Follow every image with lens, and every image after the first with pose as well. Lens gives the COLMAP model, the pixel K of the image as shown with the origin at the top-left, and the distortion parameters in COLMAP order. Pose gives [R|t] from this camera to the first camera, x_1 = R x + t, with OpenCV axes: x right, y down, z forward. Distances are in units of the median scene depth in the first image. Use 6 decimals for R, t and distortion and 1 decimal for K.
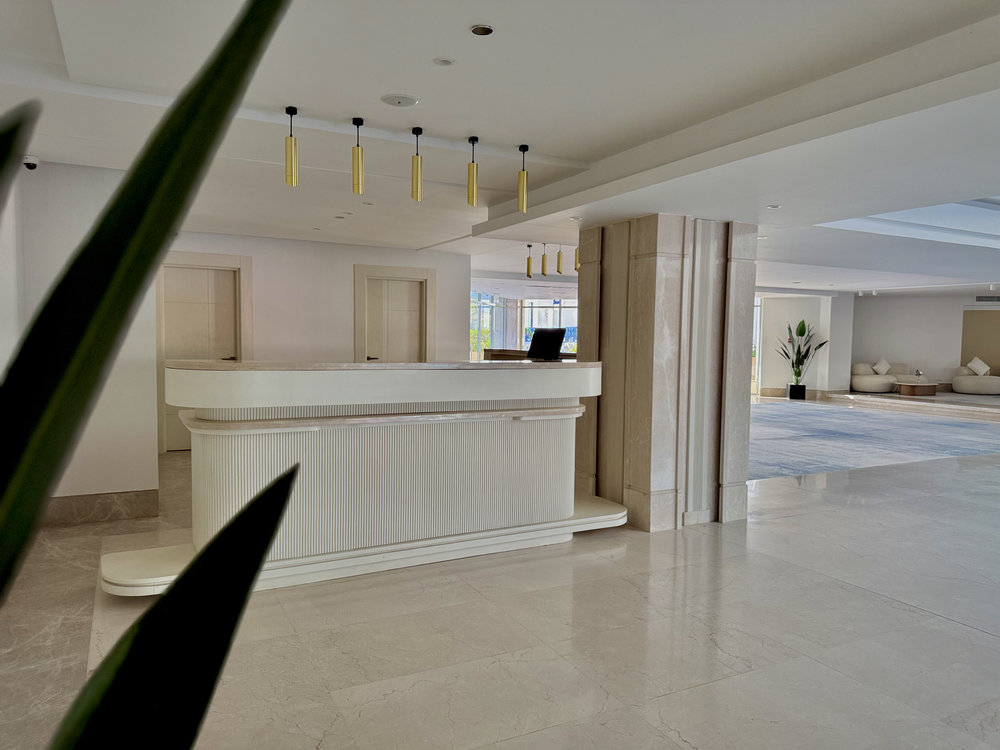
lens RADIAL K [[698.7, 0, 502.6], [0, 698.7, 374.1], [0, 0, 1]] dist [0.035284, -0.046428]
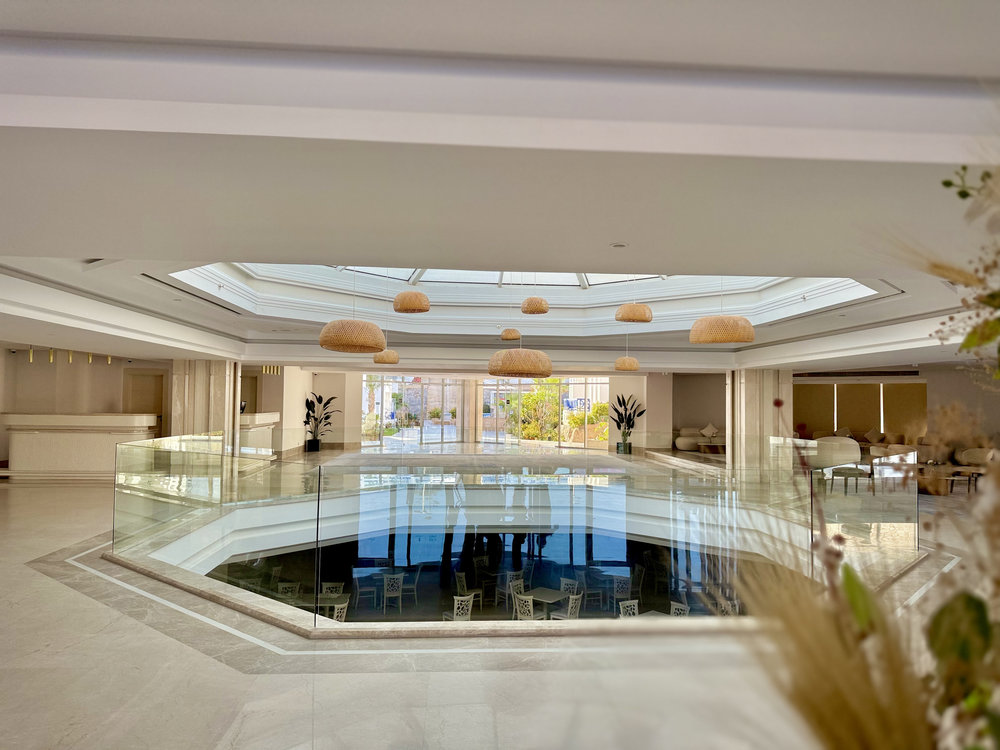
lens RADIAL K [[698.7, 0, 503.2], [0, 698.7, 371.9], [0, 0, 1]] dist [0.035284, -0.046428]
pose [[0.914592, -0.017294, -0.404008, 0.738099], [-0.029178, 0.993659, -0.108587, 0.032119], [0.403324, 0.111101, 0.908287, -0.288299]]
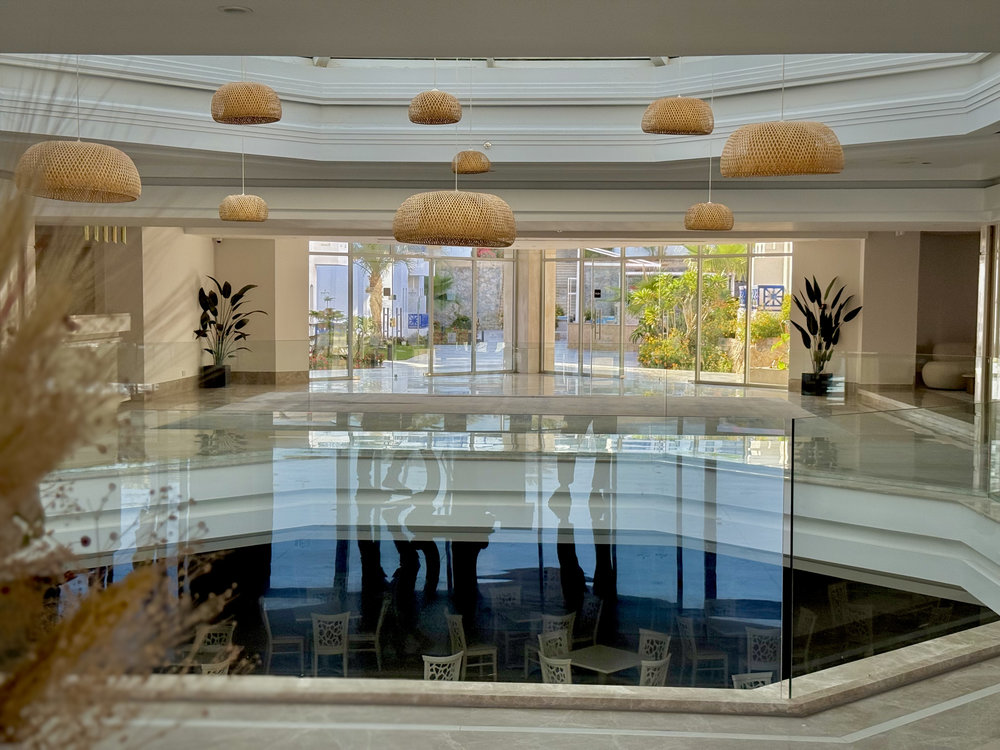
lens RADIAL K [[1388.3, 0, 496.5], [0, 1388.3, 378.5], [0, 0, 1]] dist [0.086269, 0.000000]
pose [[0.854066, 0.027385, -0.519443, 0.835128], [-0.032844, 0.999460, -0.001310, 0.031448], [0.519127, 0.018180, 0.854504, -0.265206]]
